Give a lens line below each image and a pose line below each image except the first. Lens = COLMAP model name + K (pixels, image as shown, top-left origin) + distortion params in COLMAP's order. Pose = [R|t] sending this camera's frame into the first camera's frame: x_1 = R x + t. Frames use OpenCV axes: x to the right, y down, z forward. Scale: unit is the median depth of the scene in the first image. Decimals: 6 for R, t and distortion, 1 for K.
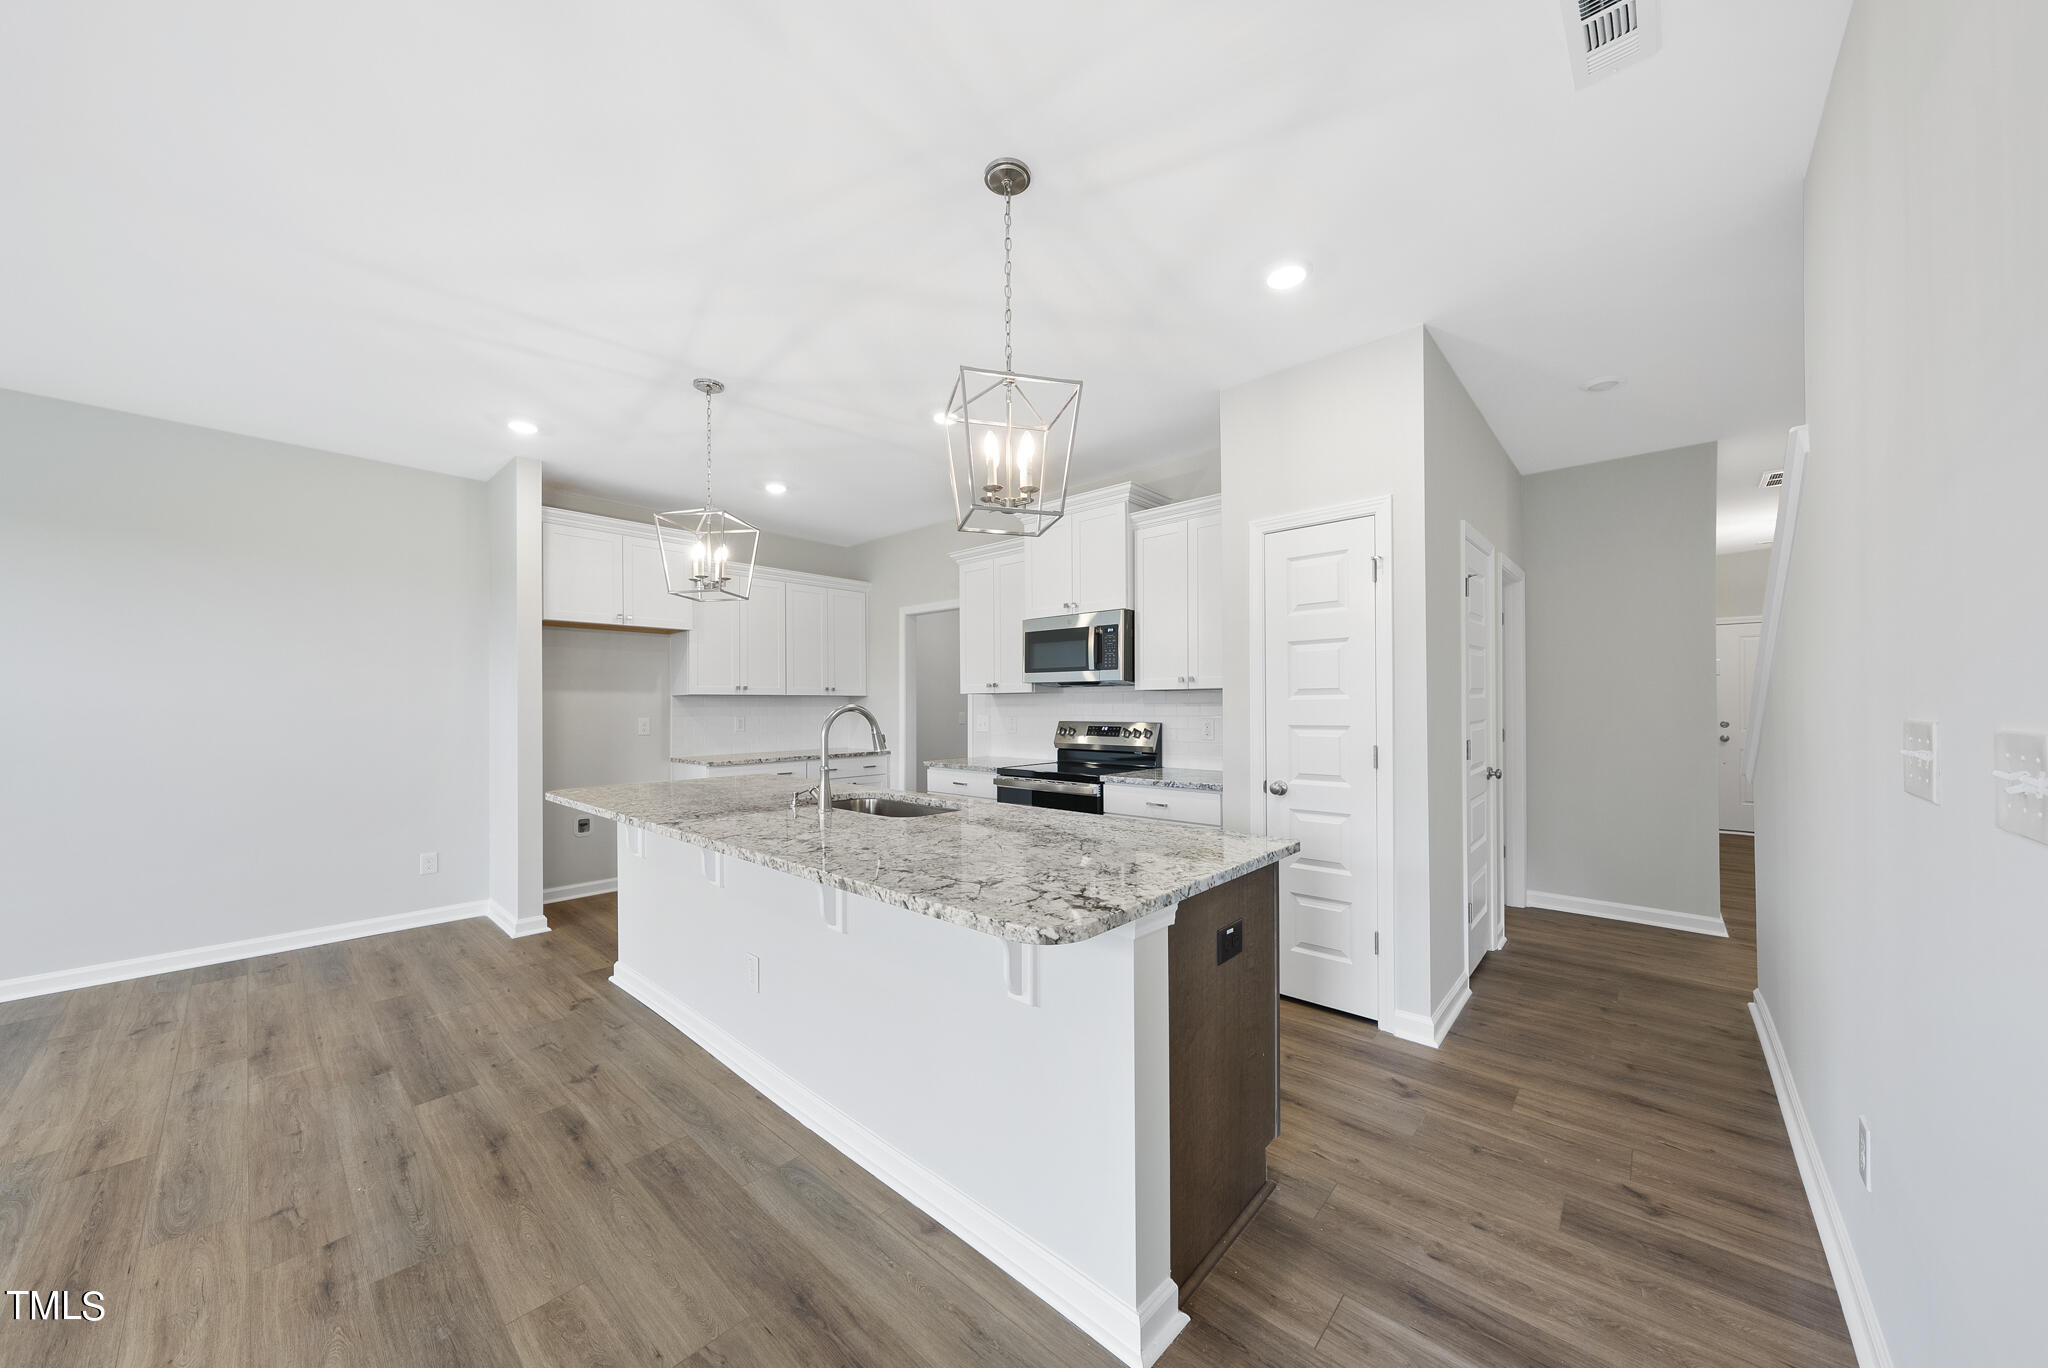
lens RADIAL K [[701.2, 0, 1021.4], [0, 701.2, 710.9], [0, 0, 1]] dist [-0.000927, 0.000386]
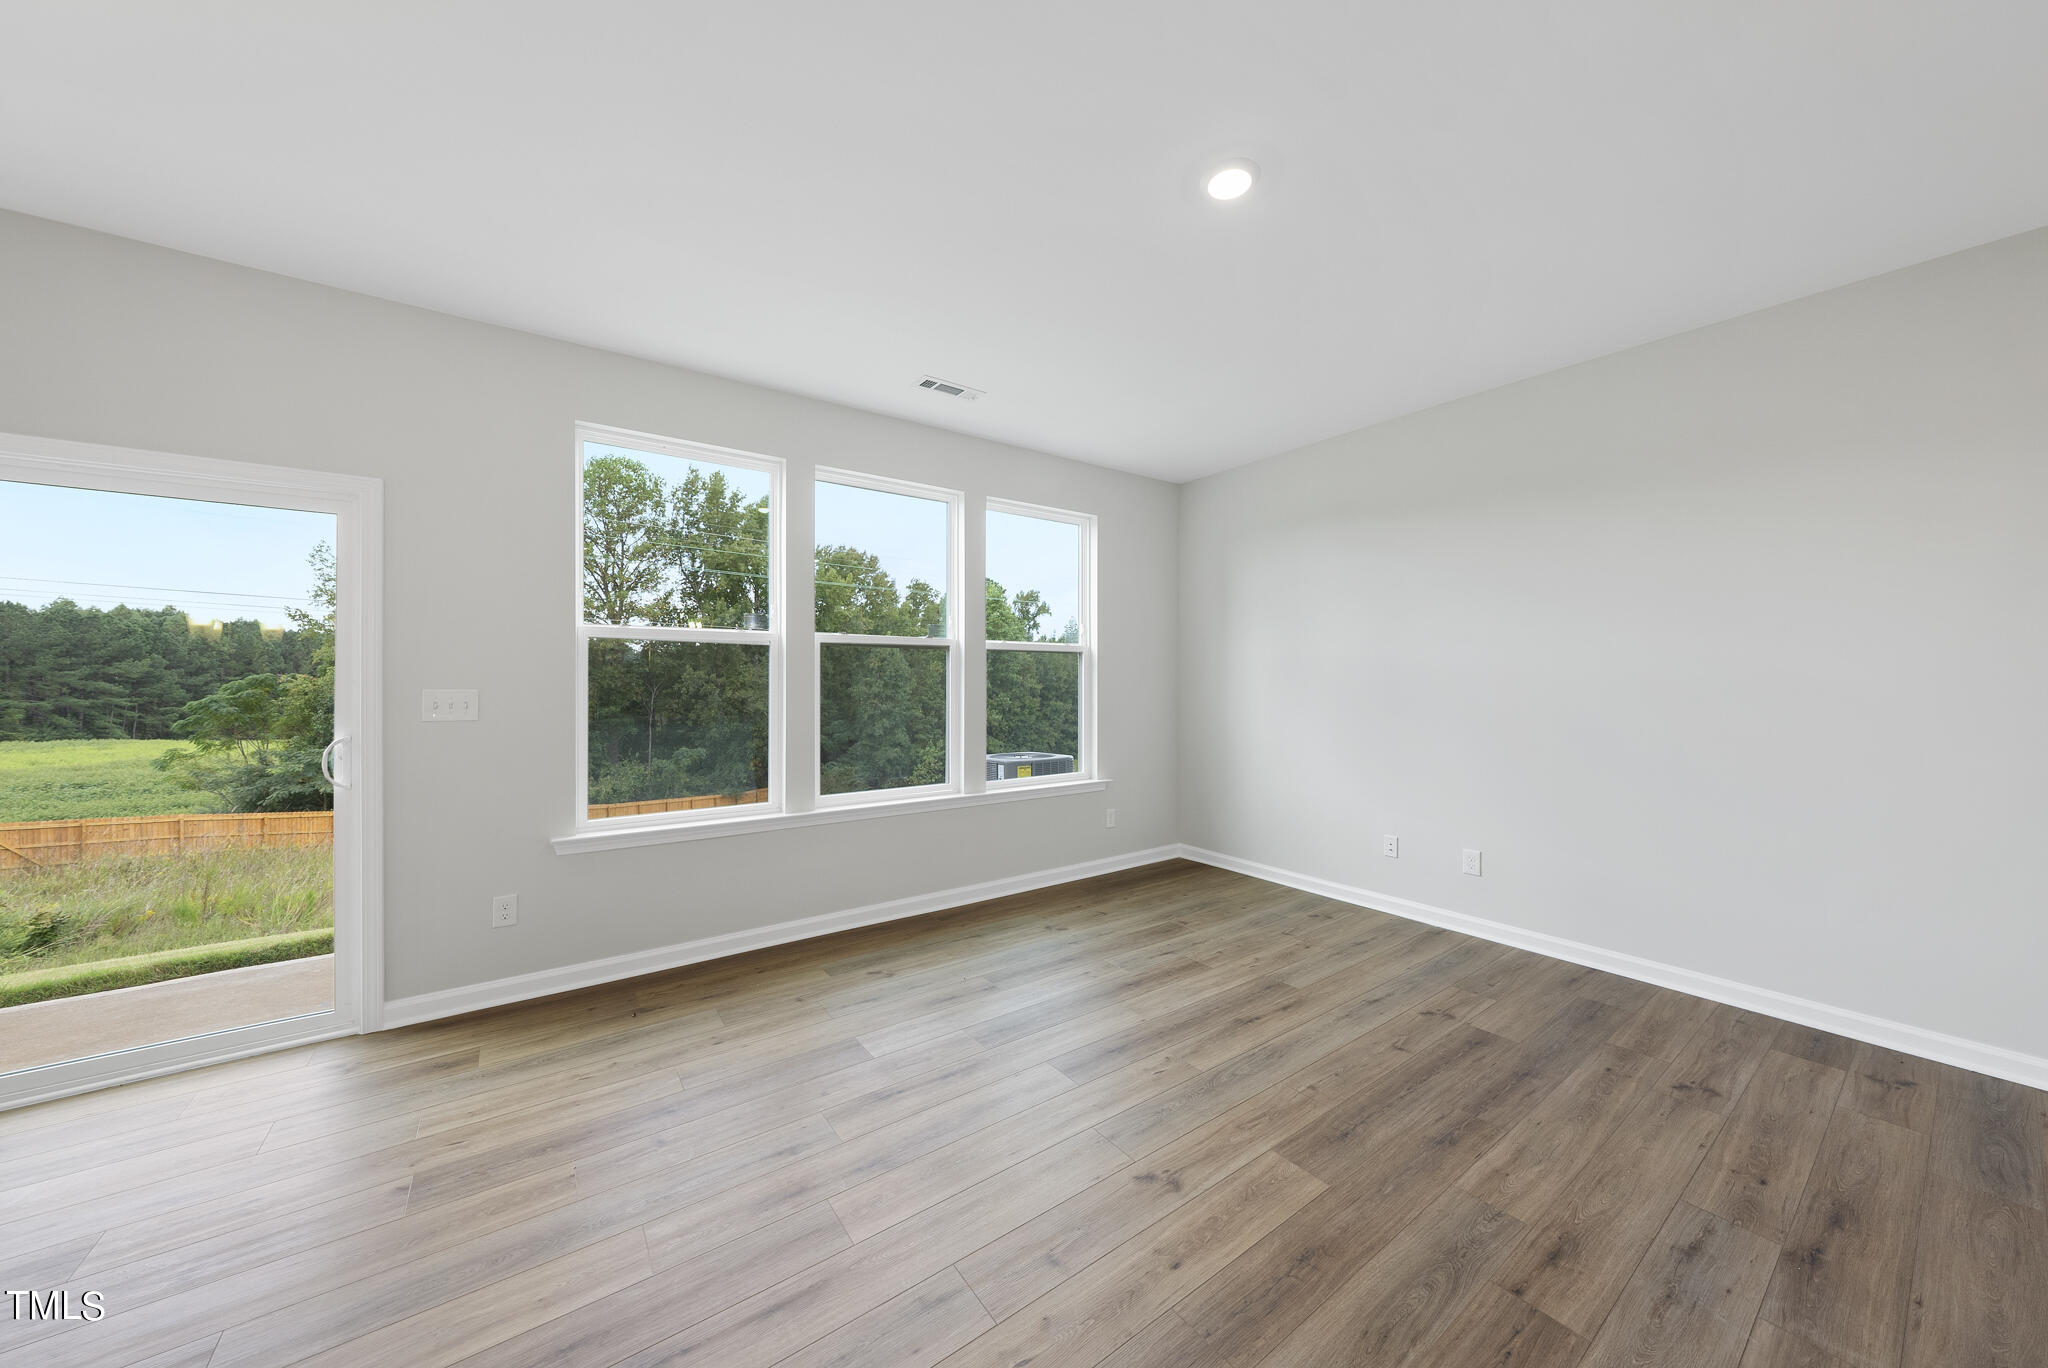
lens RADIAL K [[701.2, 0, 1023.8], [0, 701.2, 681.3], [0, 0, 1]] dist [-0.000927, 0.000386]
pose [[-0.208562, 0.008798, -0.977970, -0.340279], [-0.003957, 0.999944, 0.009839, -0.002558], [0.978001, 0.005922, -0.208515, 0.436616]]
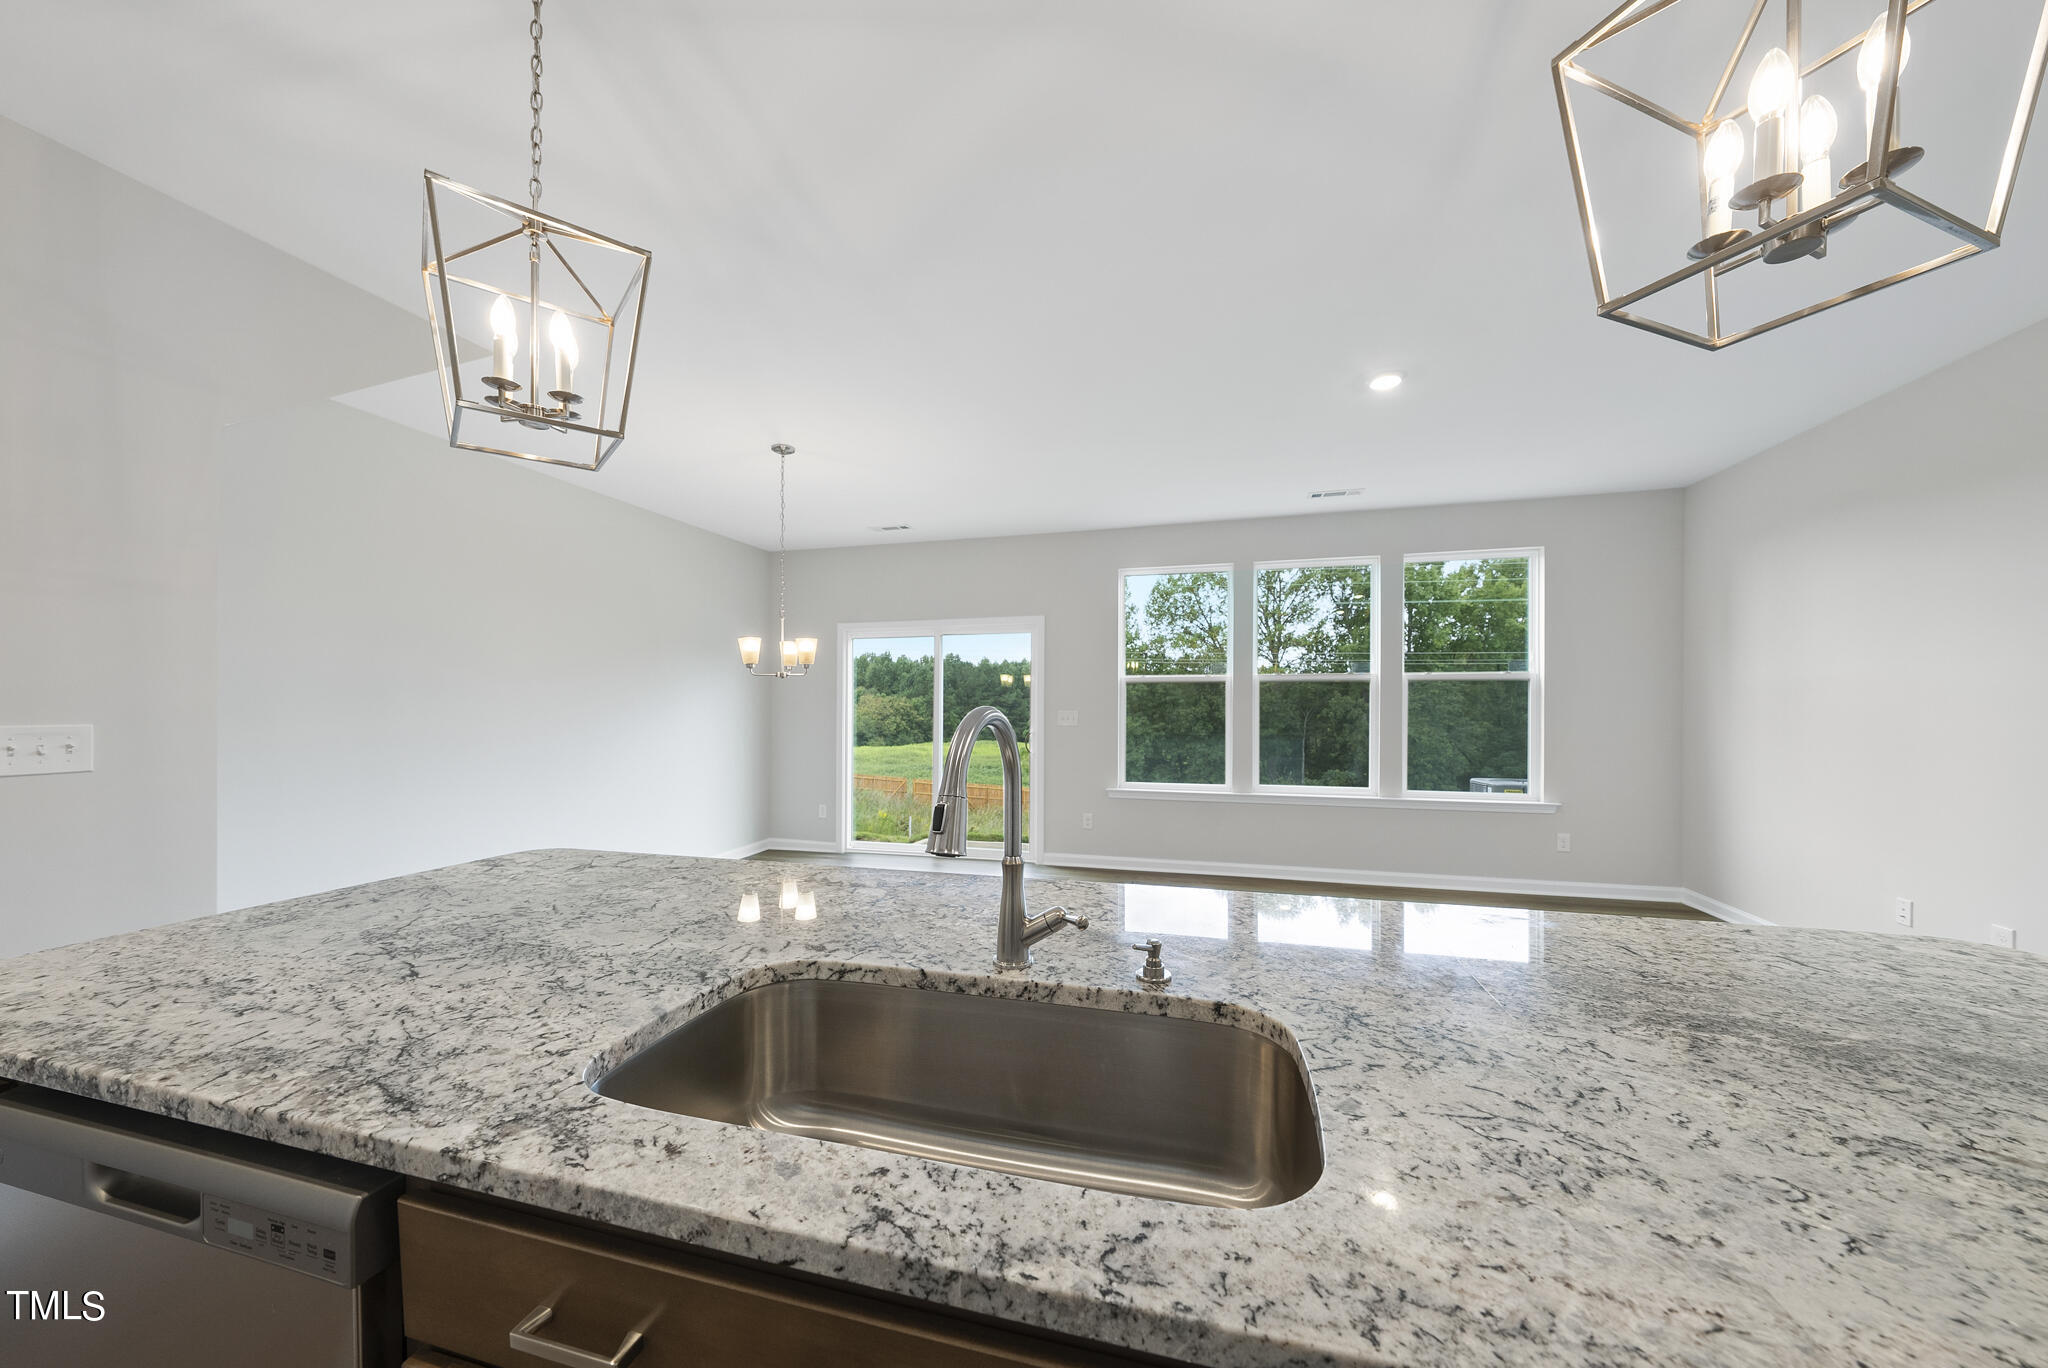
lens RADIAL K [[701.2, 0, 1014.7], [0, 701.2, 700.8], [0, 0, 1]] dist [-0.000927, 0.000386]
pose [[-0.895099, 0.006004, -0.445828, -0.074002], [0.005911, 0.999981, 0.001599, -0.013603], [0.445829, -0.001204, -0.895117, 1.215942]]
